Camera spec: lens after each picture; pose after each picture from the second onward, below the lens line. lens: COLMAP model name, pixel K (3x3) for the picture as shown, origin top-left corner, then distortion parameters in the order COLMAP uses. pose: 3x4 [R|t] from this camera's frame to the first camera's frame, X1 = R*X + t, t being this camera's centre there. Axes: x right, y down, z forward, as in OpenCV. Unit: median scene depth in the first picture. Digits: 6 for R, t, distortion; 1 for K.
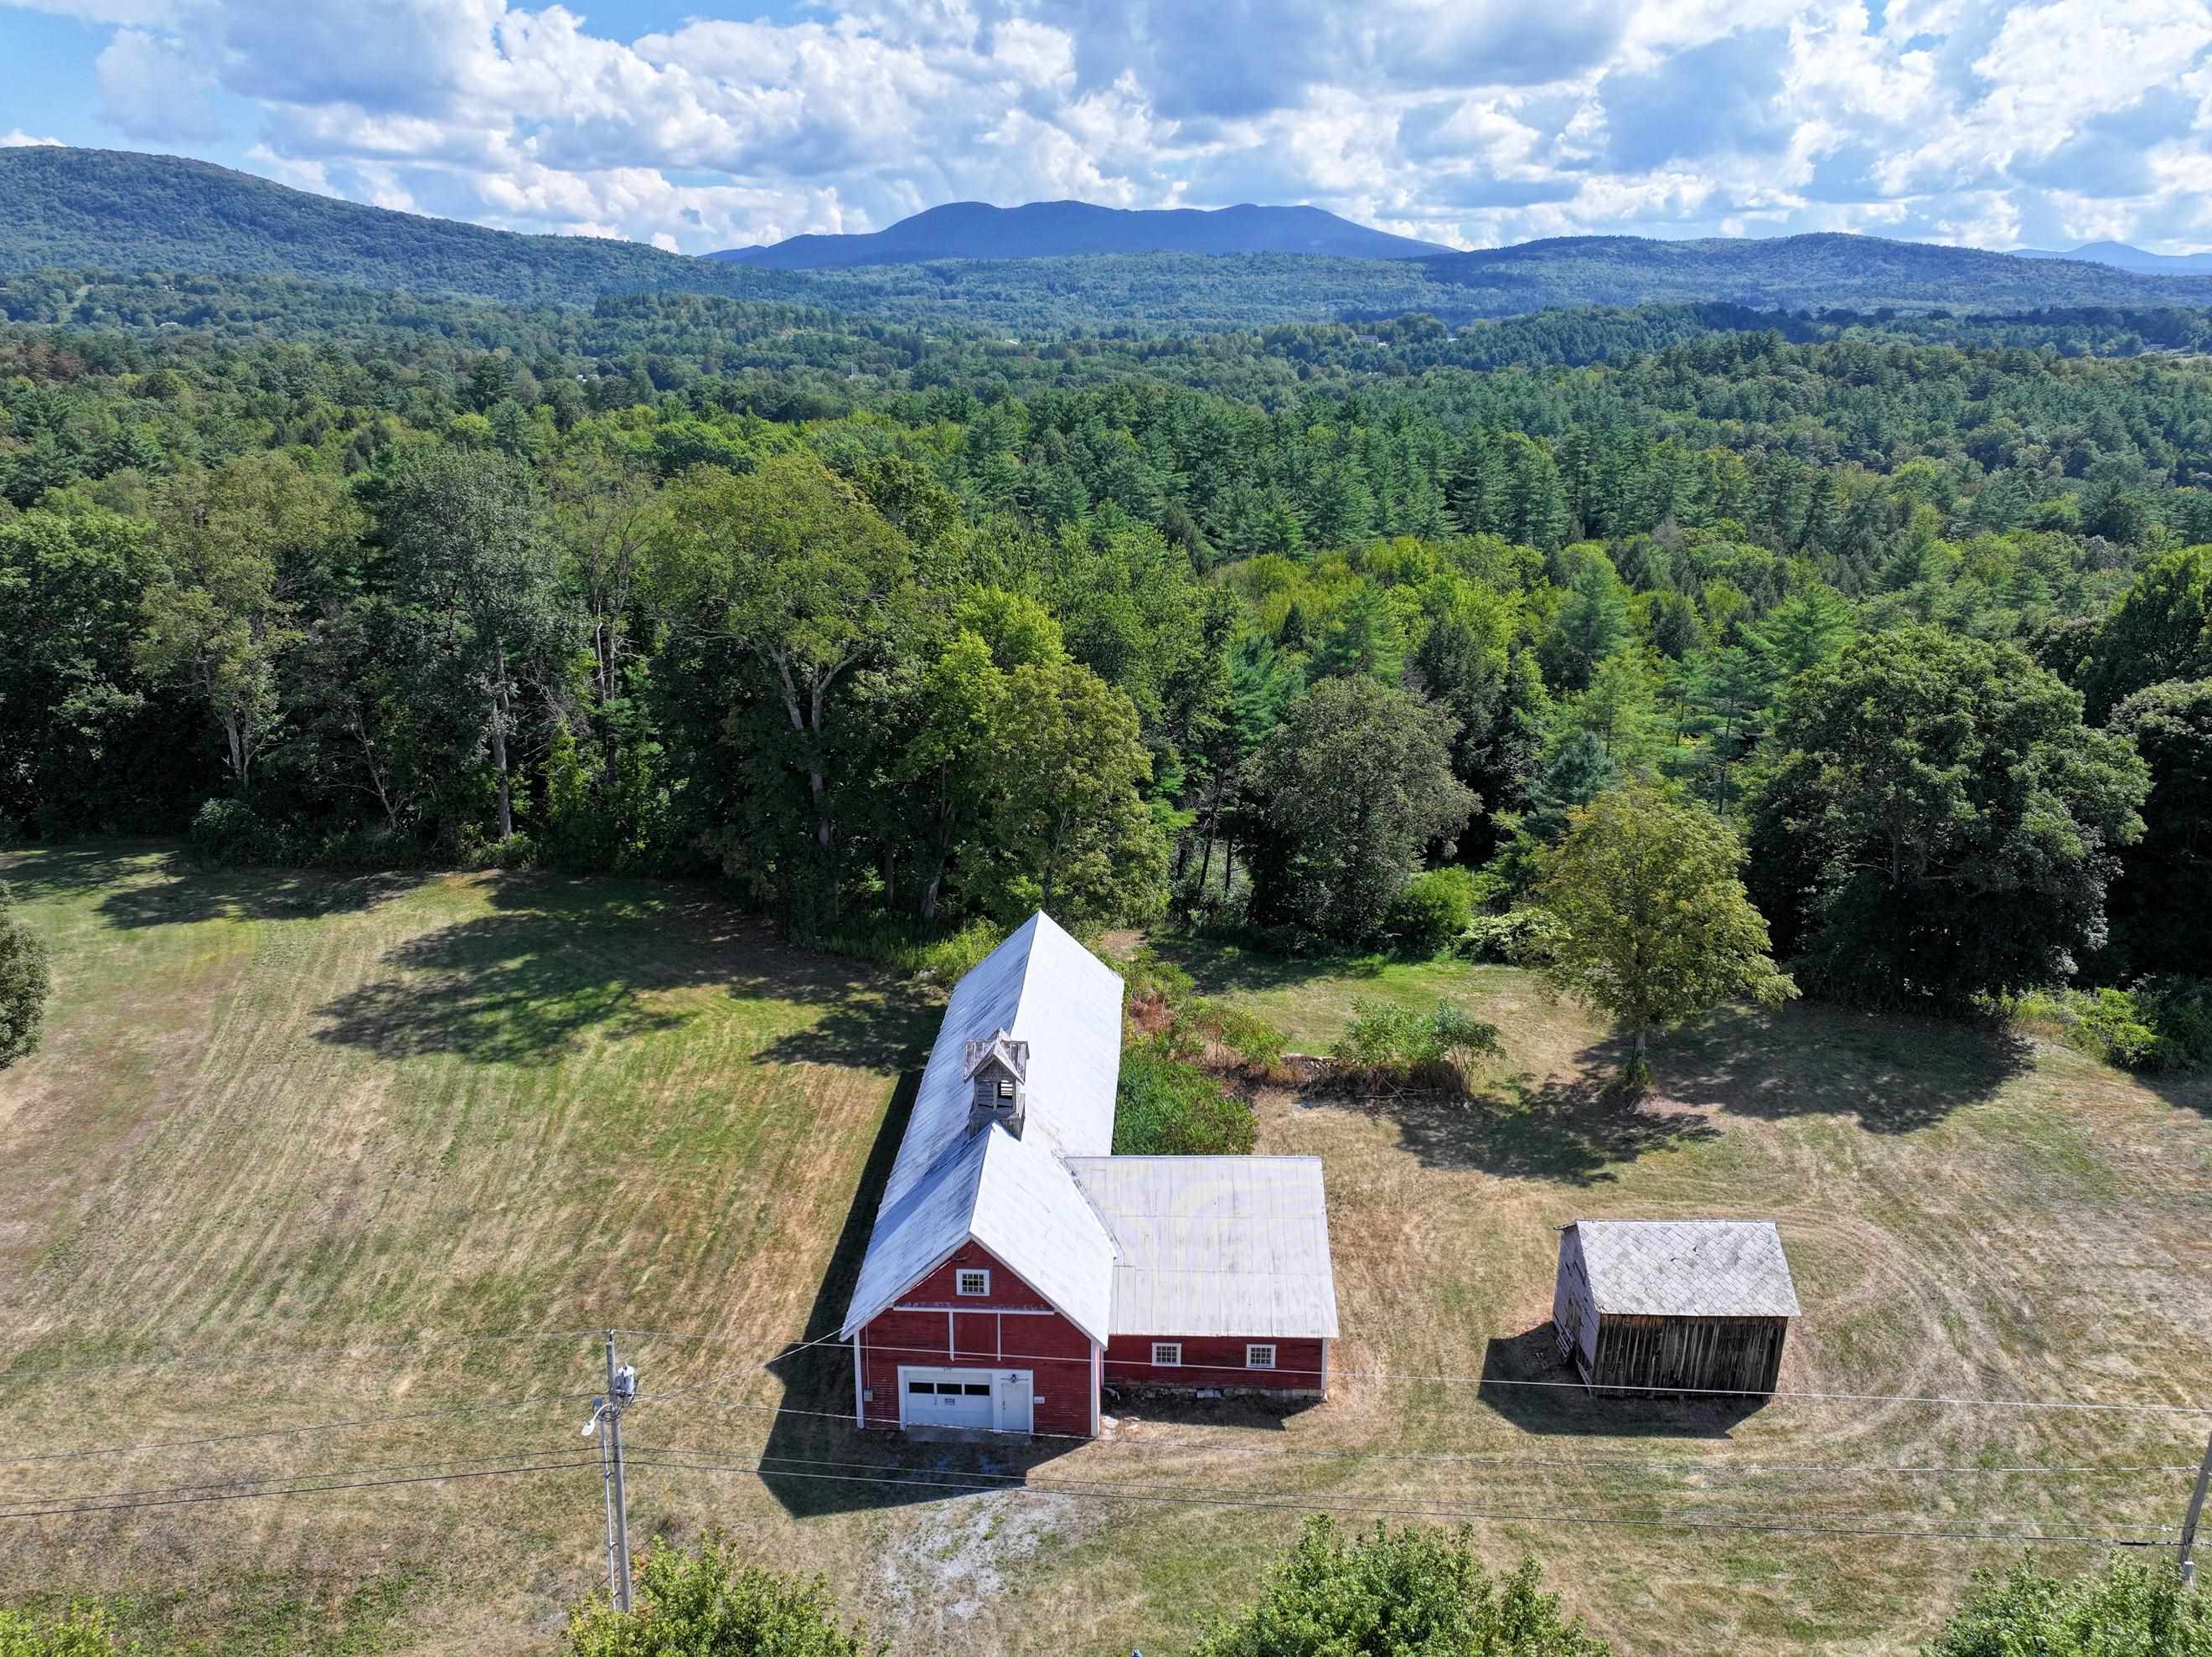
lens RADIAL K [[1546.6, 0, 1116.4], [0, 1546.6, 823.4], [0, 0, 1]] dist [-0.001448, 0.019581]
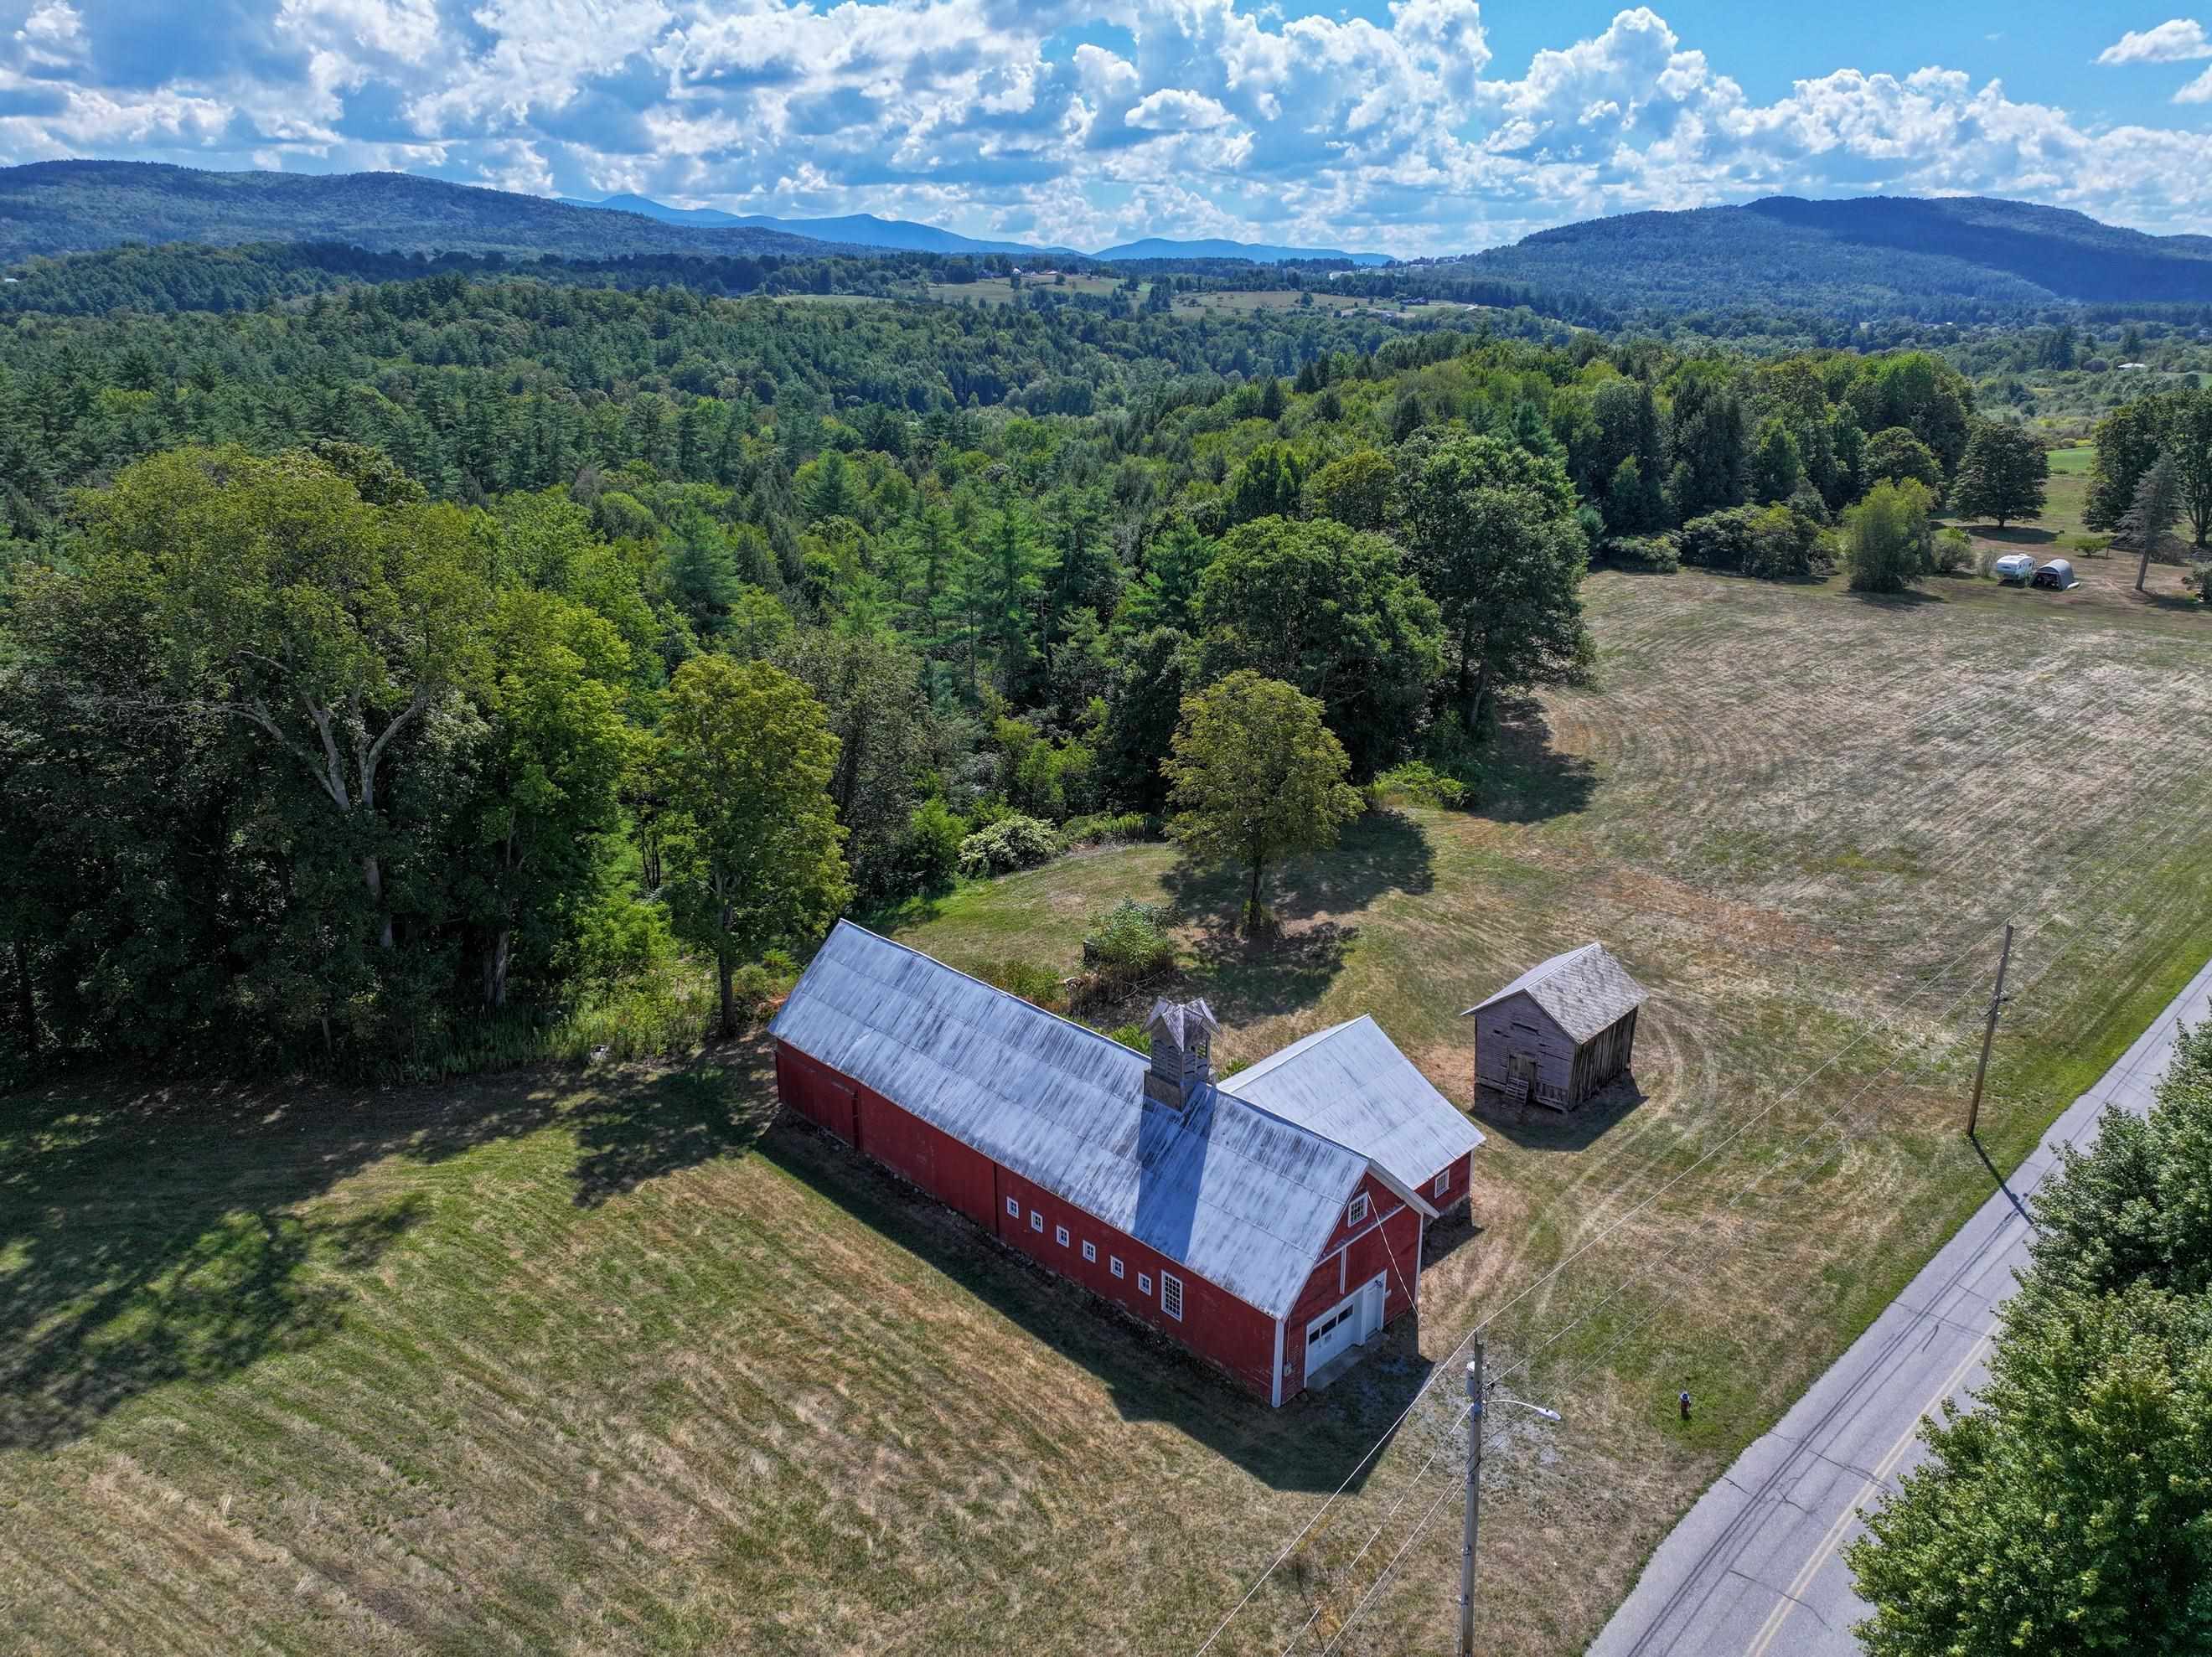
lens RADIAL K [[1546.6, 0, 1109.4], [0, 1546.6, 830.9], [0, 0, 1]] dist [-0.001448, 0.019581]
pose [[0.680672, -0.247091, 0.689661, -0.435433], [0.220940, 0.966808, 0.128326, -0.059189], [-0.698478, 0.065026, 0.712671, 0.185628]]
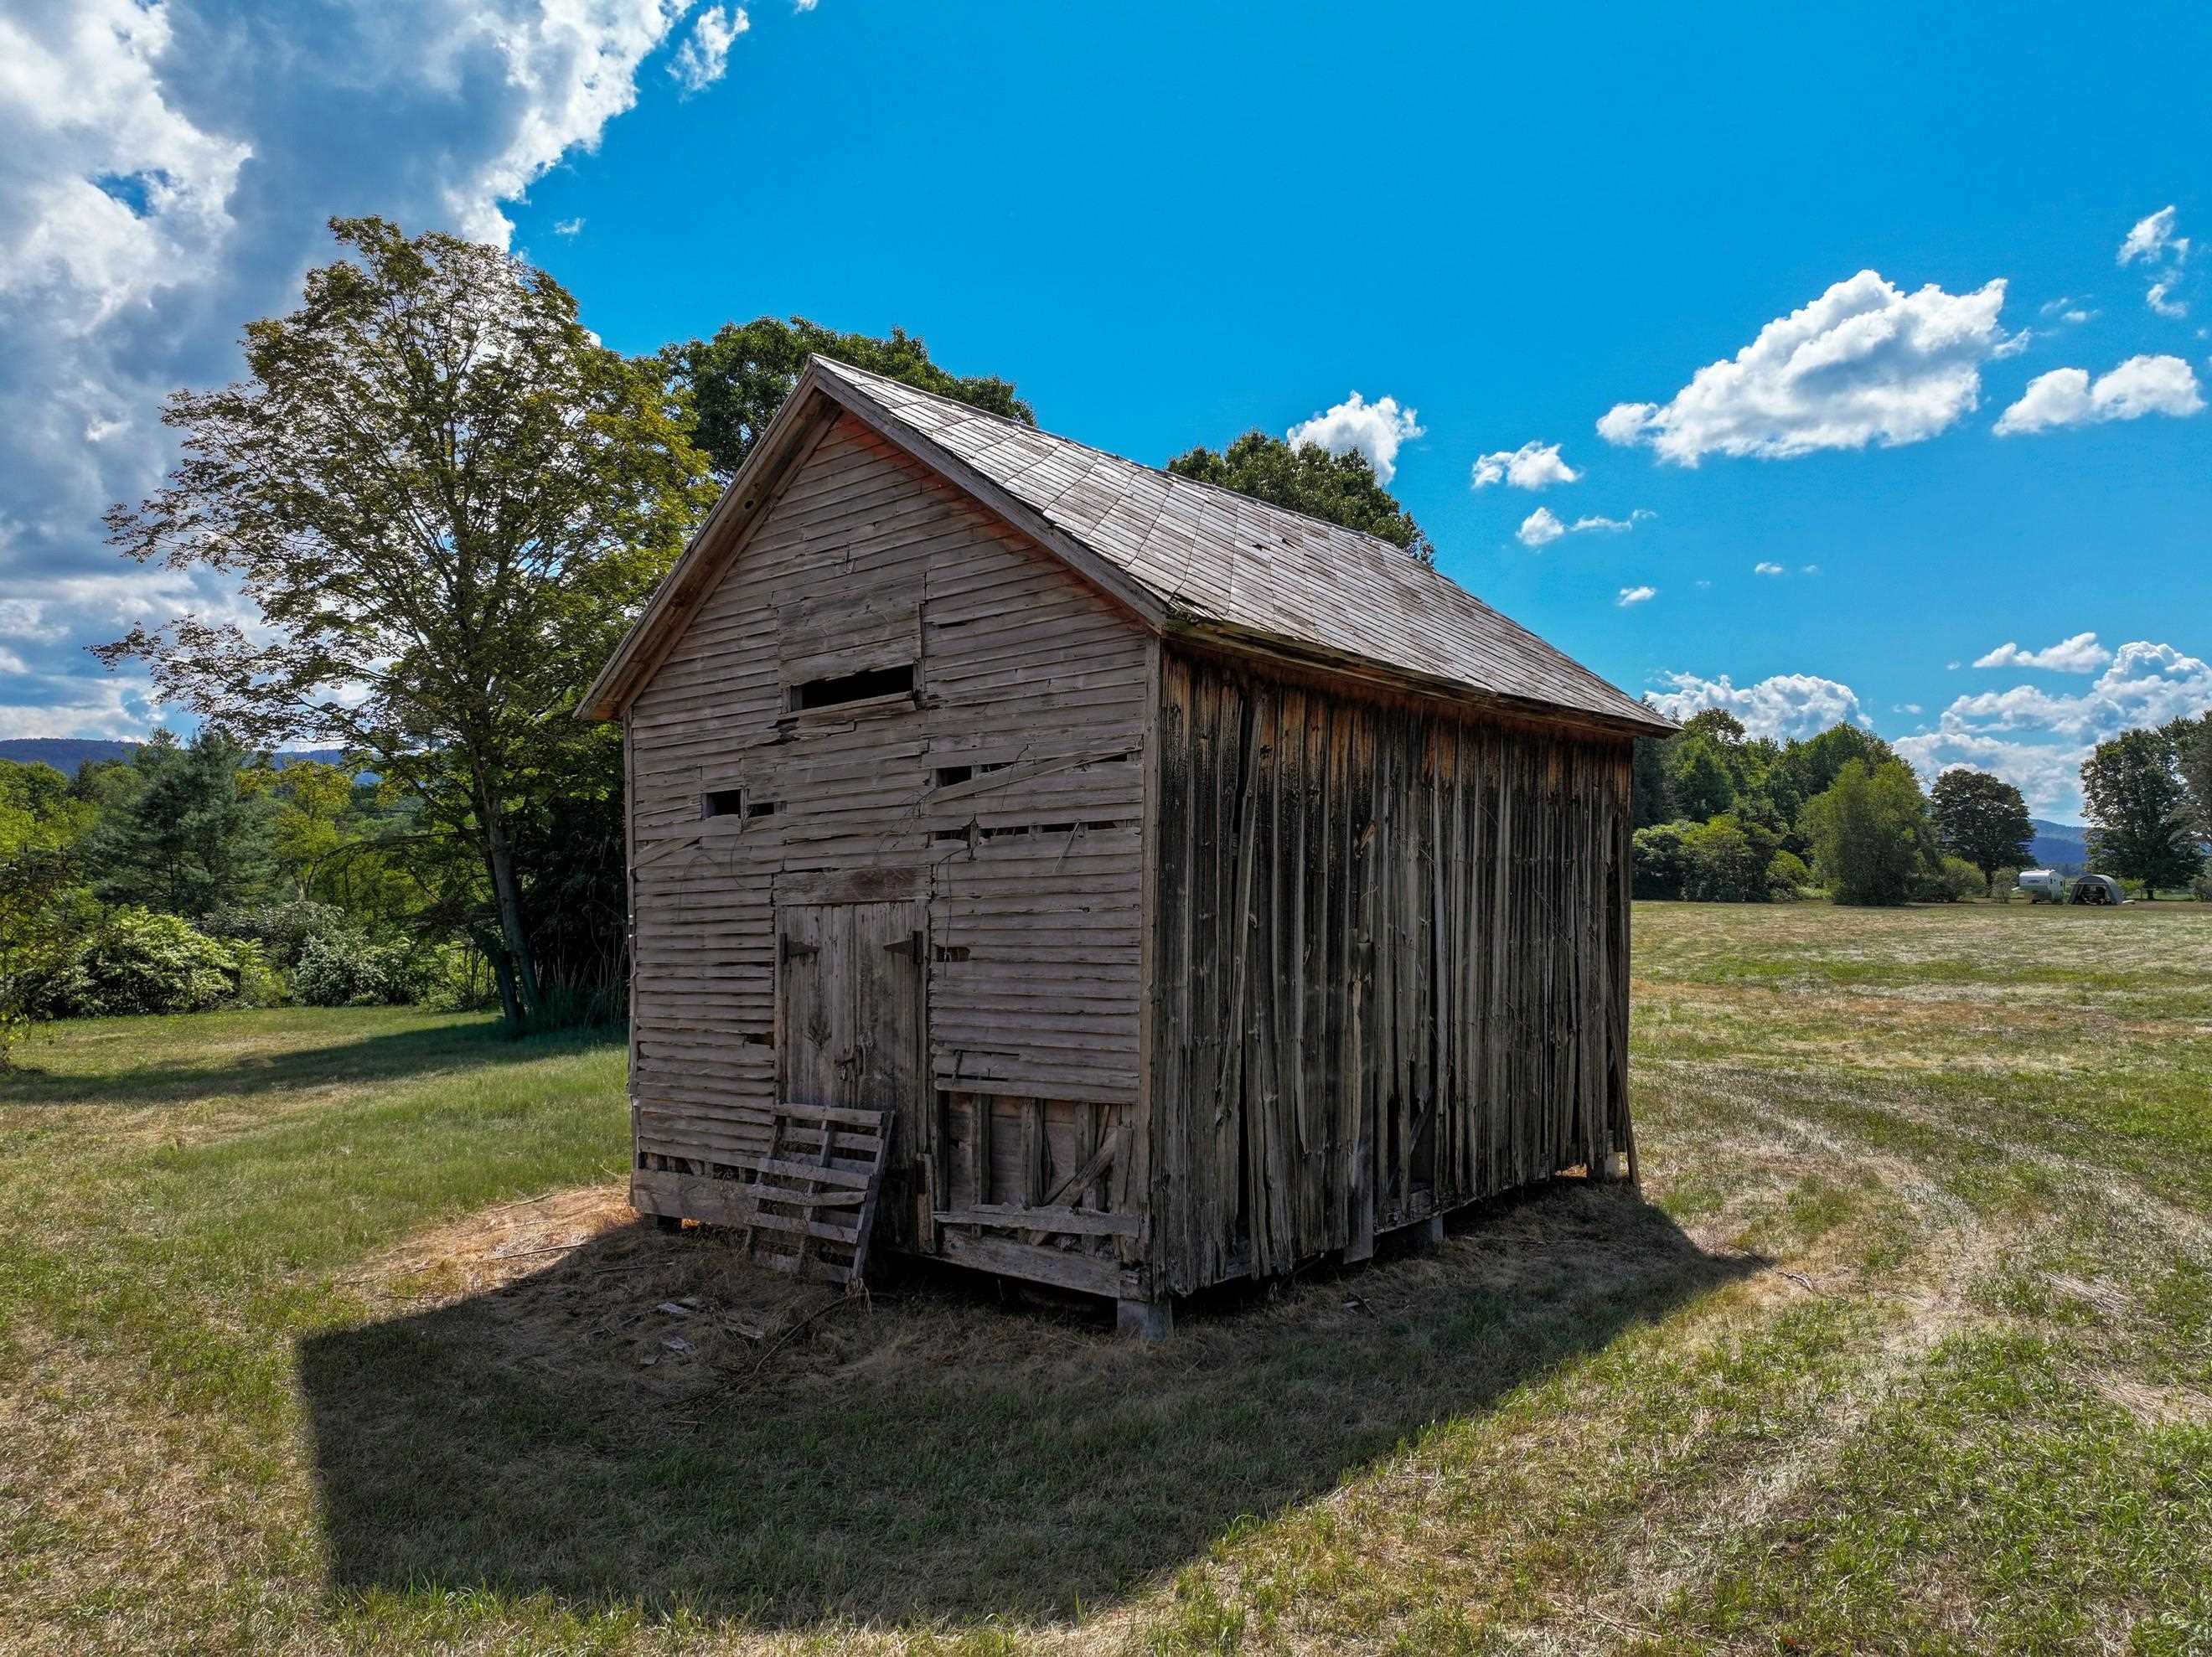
lens RADIAL K [[1546.6, 0, 1111.2], [0, 1546.6, 832.6], [0, 0, 1]] dist [-0.001448, 0.019581]
pose [[0.648360, 0.016879, 0.761147, 0.110680], [0.220064, 0.952923, -0.208587, 0.199392], [-0.728836, 0.302741, 0.614123, 0.500565]]
